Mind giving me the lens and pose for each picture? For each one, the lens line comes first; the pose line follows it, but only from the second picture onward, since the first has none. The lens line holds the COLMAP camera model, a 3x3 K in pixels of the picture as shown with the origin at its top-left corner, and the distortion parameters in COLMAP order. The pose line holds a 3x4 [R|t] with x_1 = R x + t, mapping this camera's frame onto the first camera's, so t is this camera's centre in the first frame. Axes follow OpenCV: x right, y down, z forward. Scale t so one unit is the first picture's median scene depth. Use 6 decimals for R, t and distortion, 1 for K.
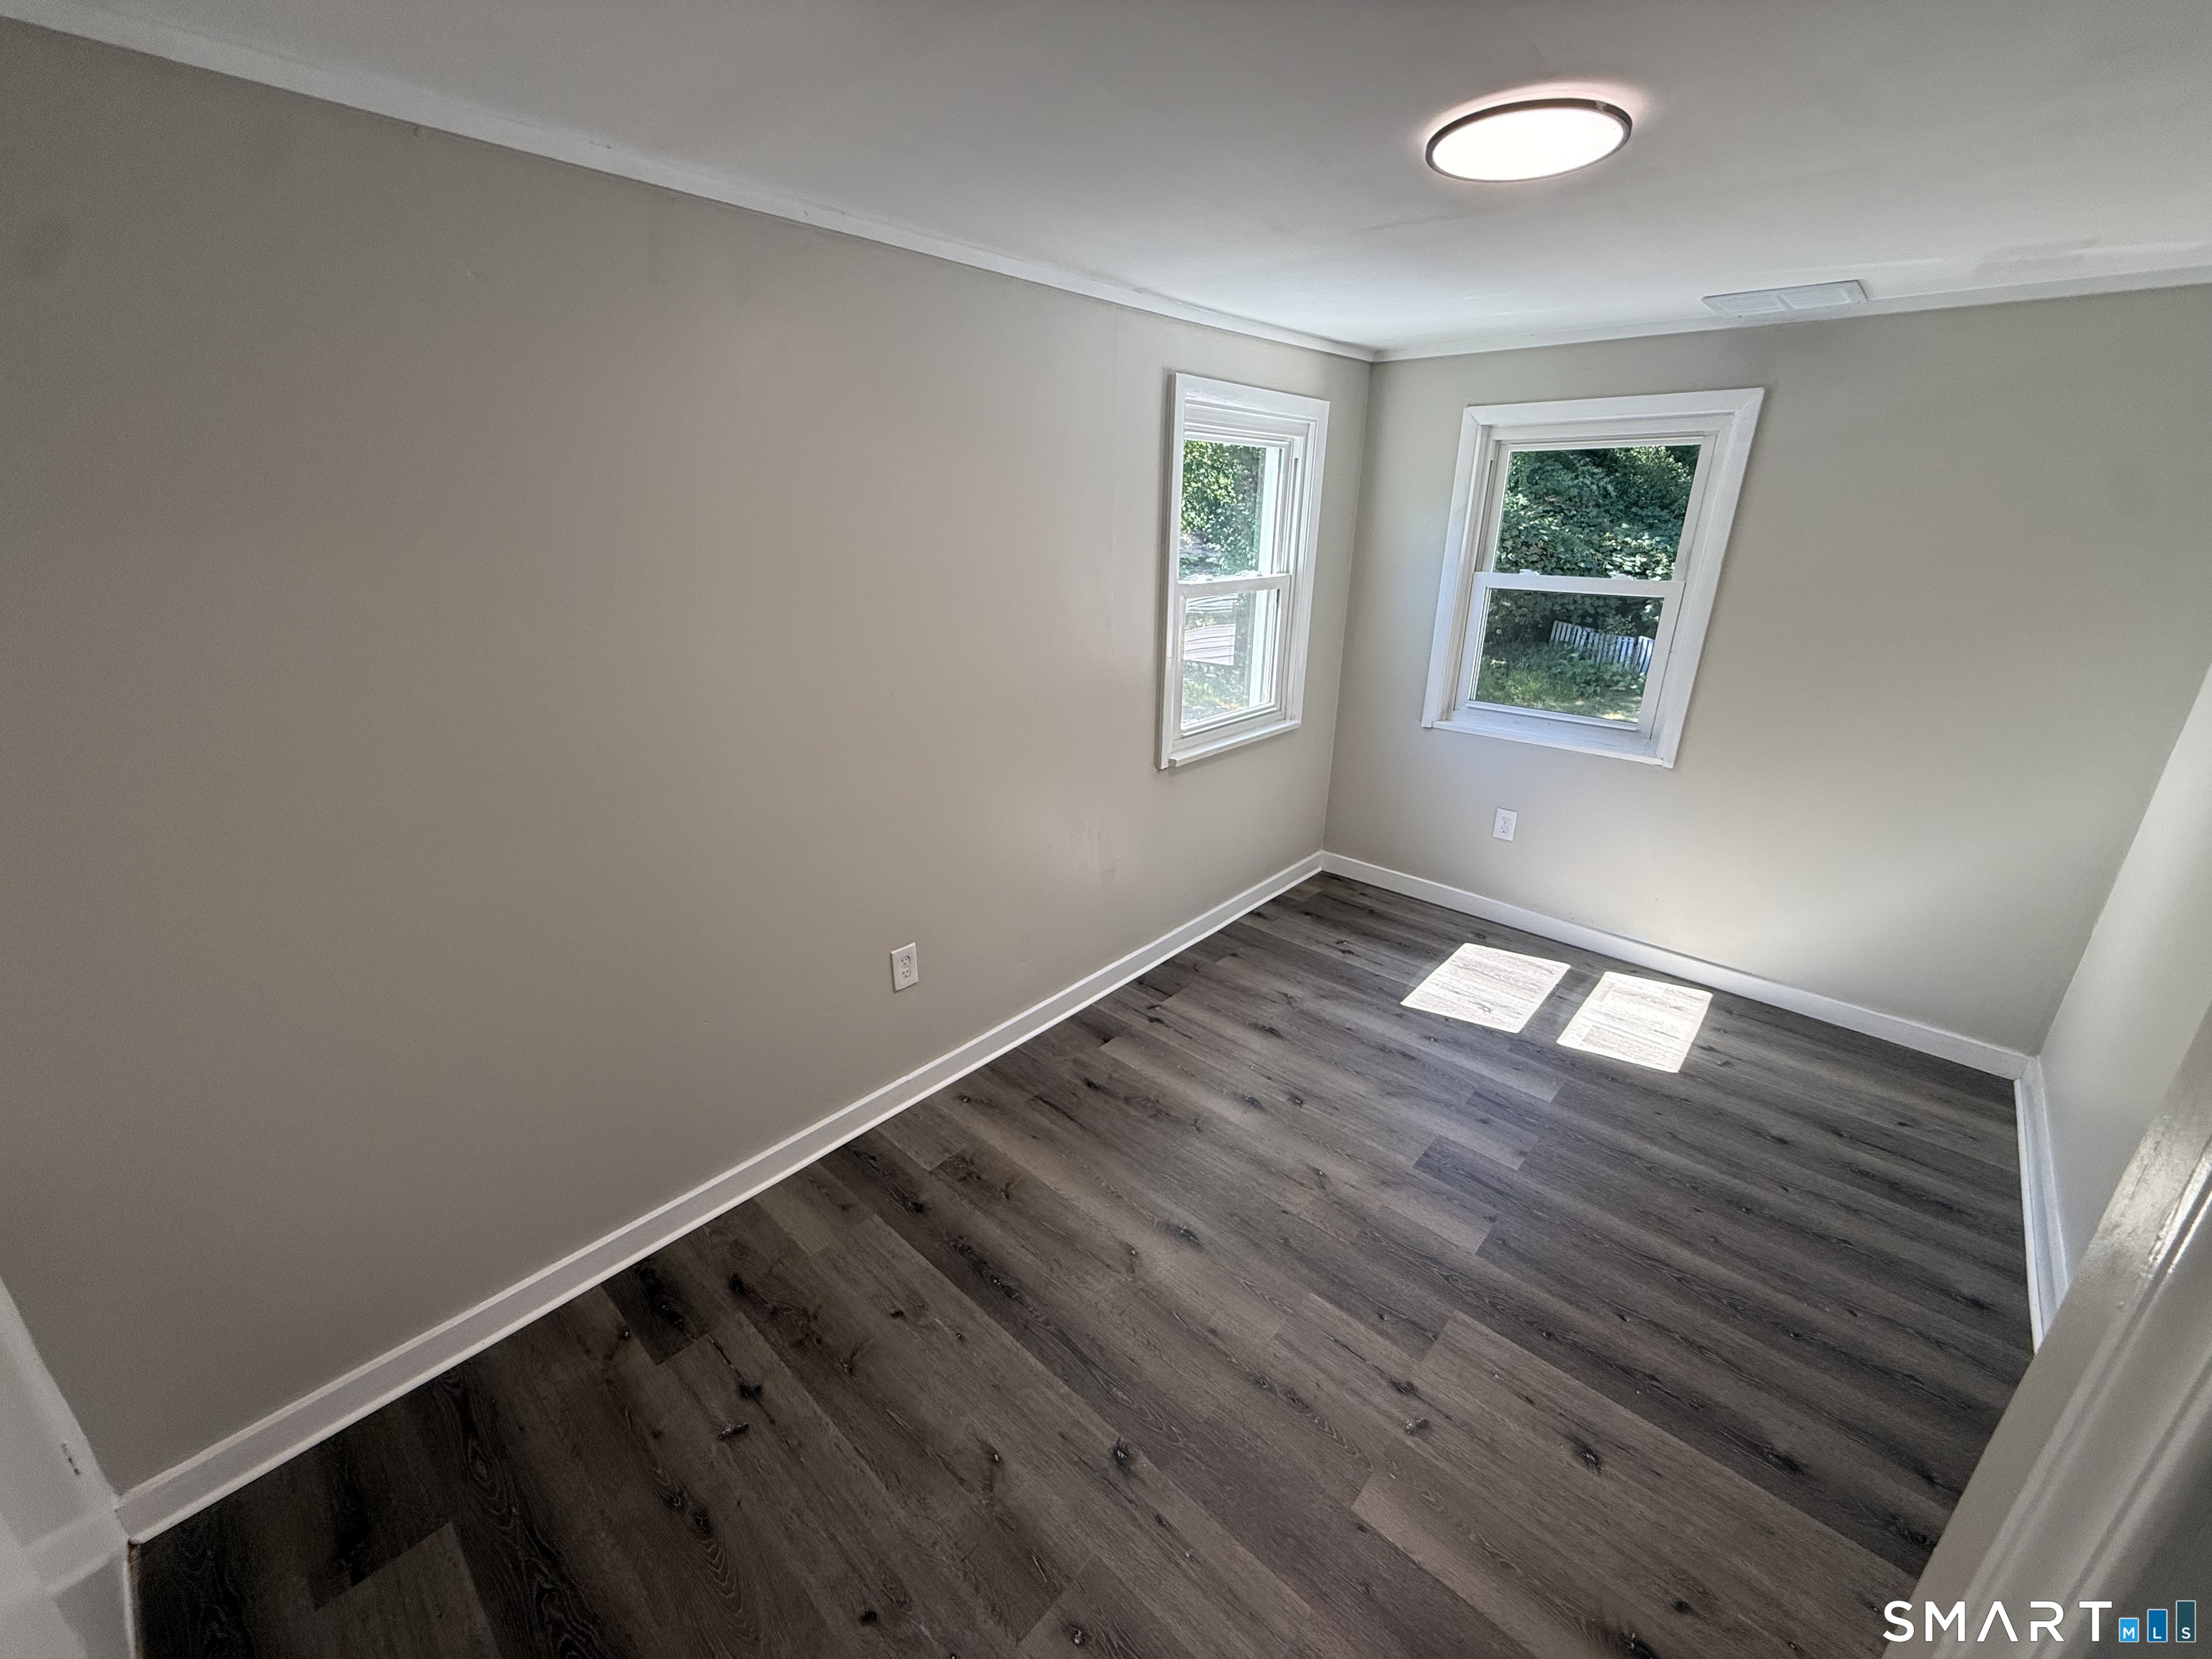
lens RADIAL K [[891.9, 0, 1106.2], [0, 891.9, 831.0], [0, 0, 1]] dist [0.000550, 0.000867]
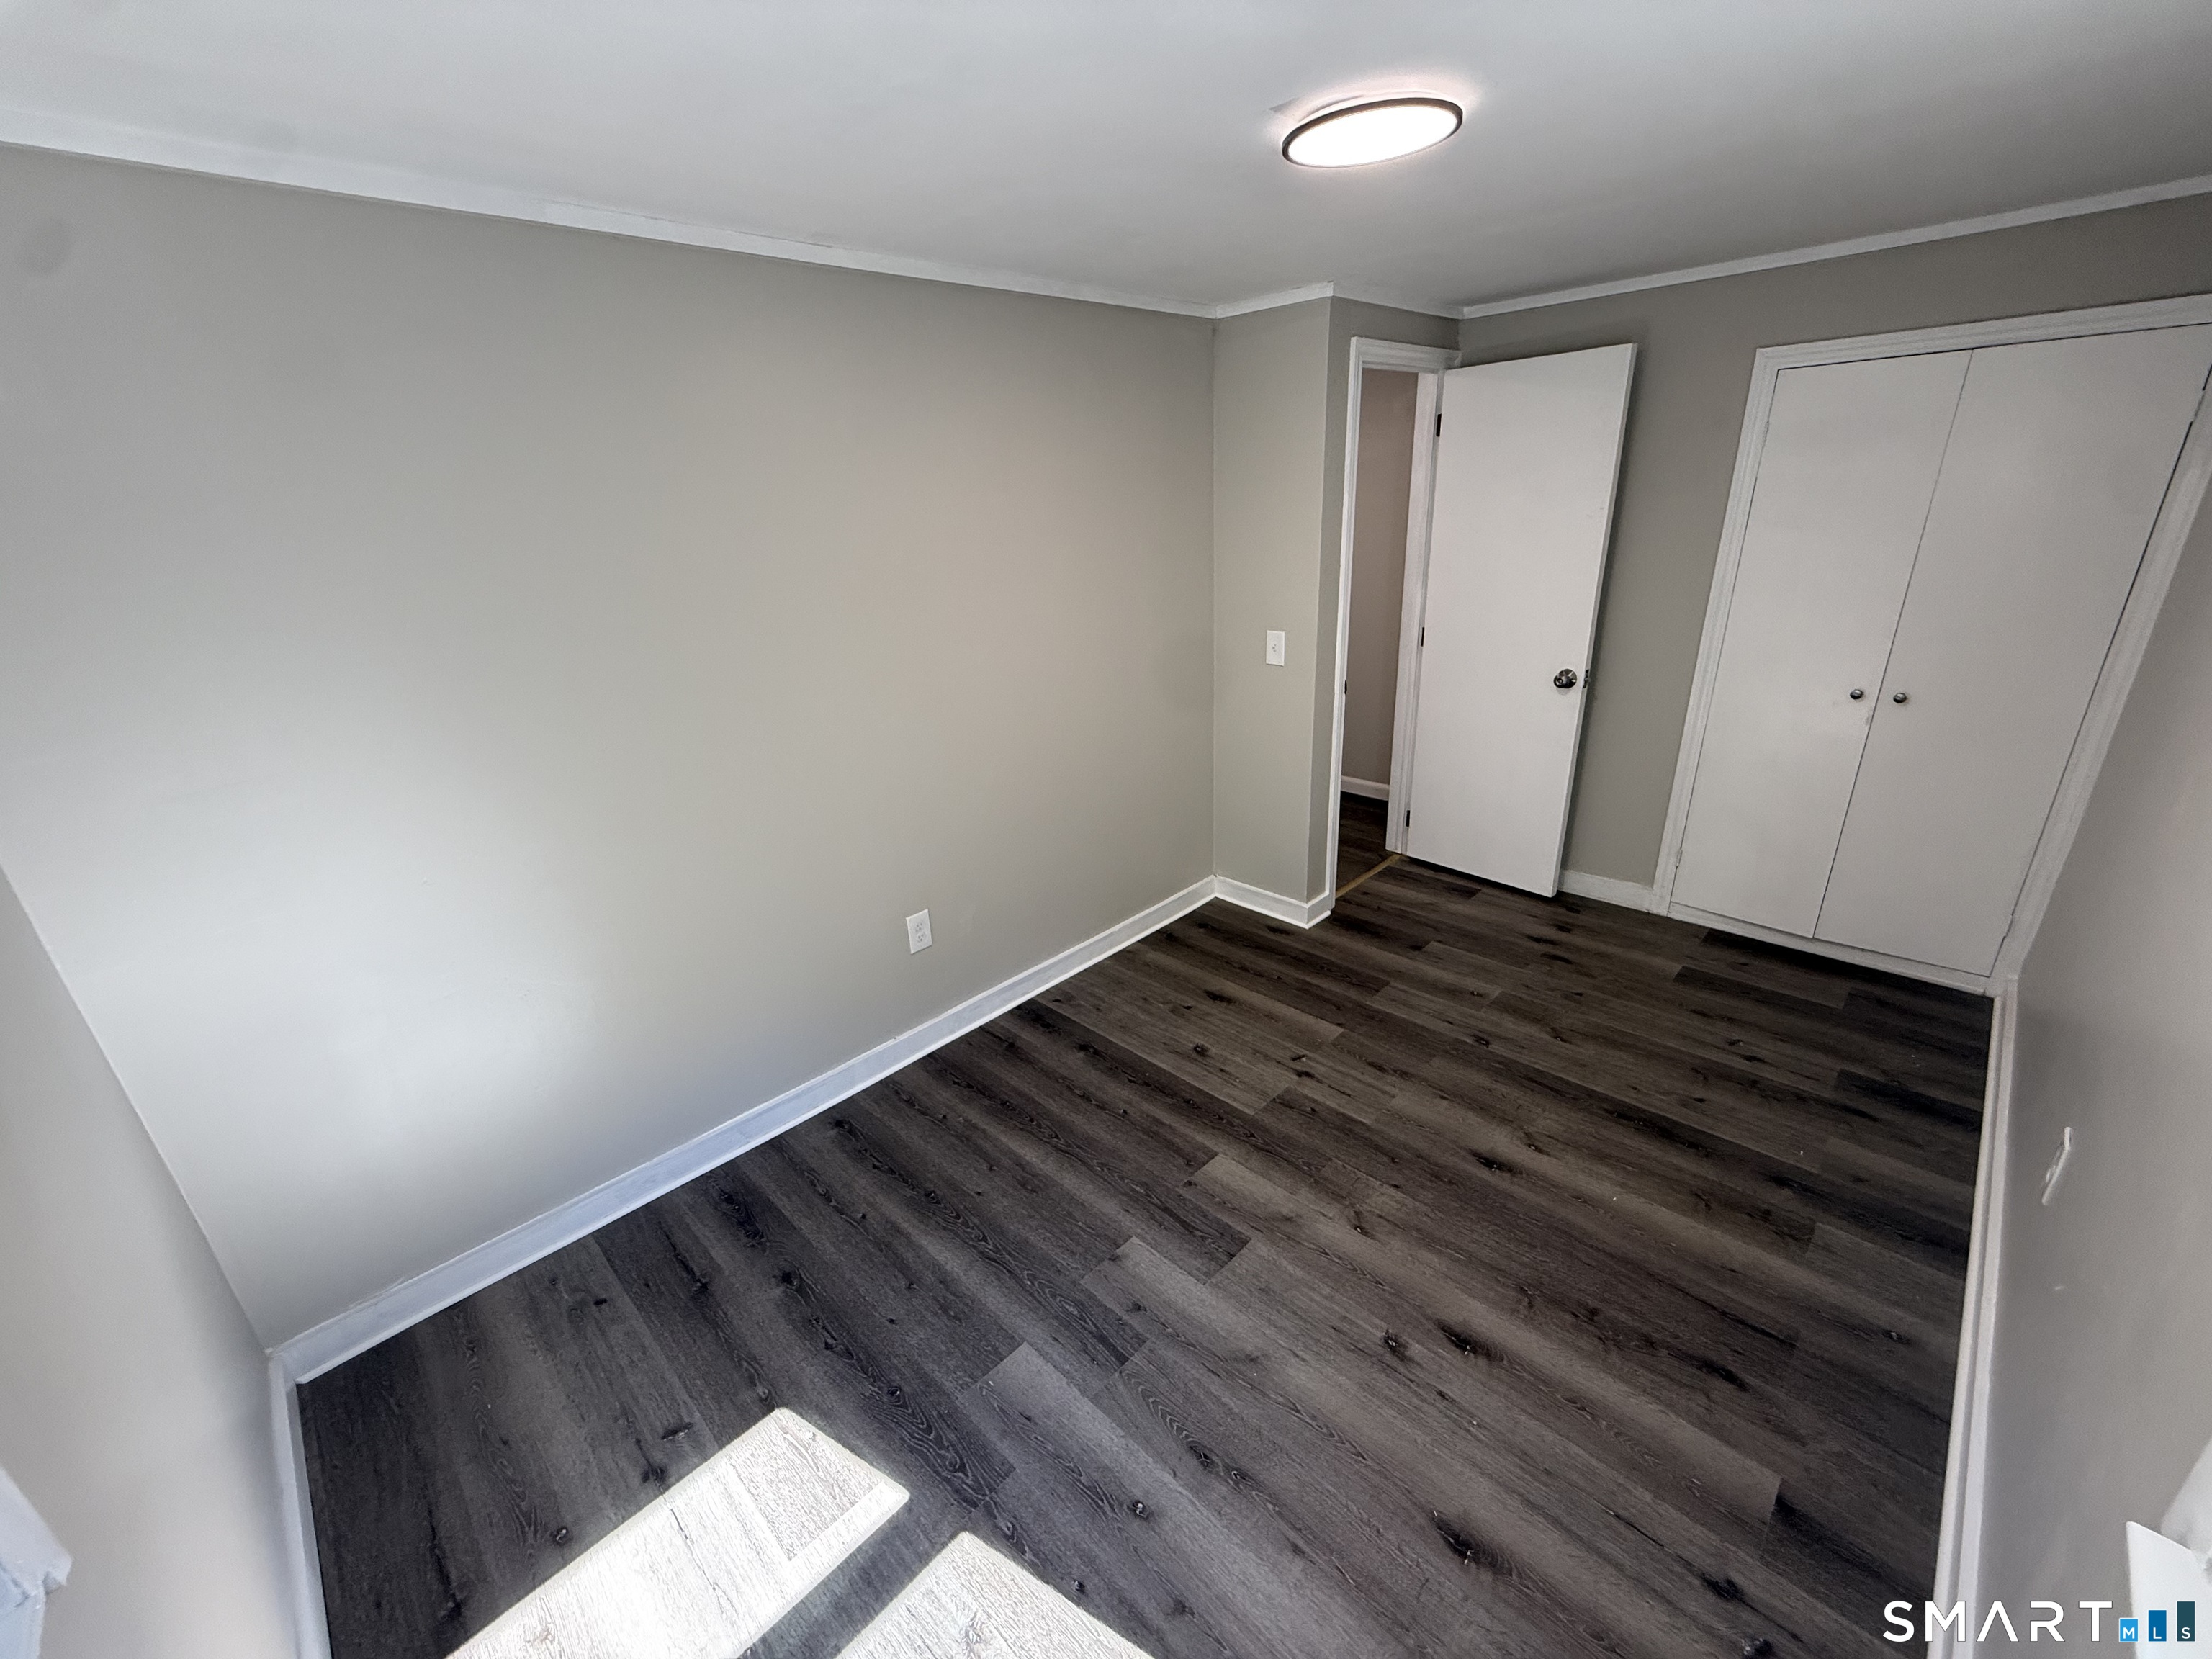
lens RADIAL K [[891.9, 0, 1109.7], [0, 891.9, 832.9], [0, 0, 1]] dist [0.000550, 0.000867]
pose [[-0.998468, 0.020034, 0.051578, 0.460029], [0.049016, 0.752749, 0.656480, -0.536330], [-0.025673, 0.658003, -0.752578, 1.497229]]
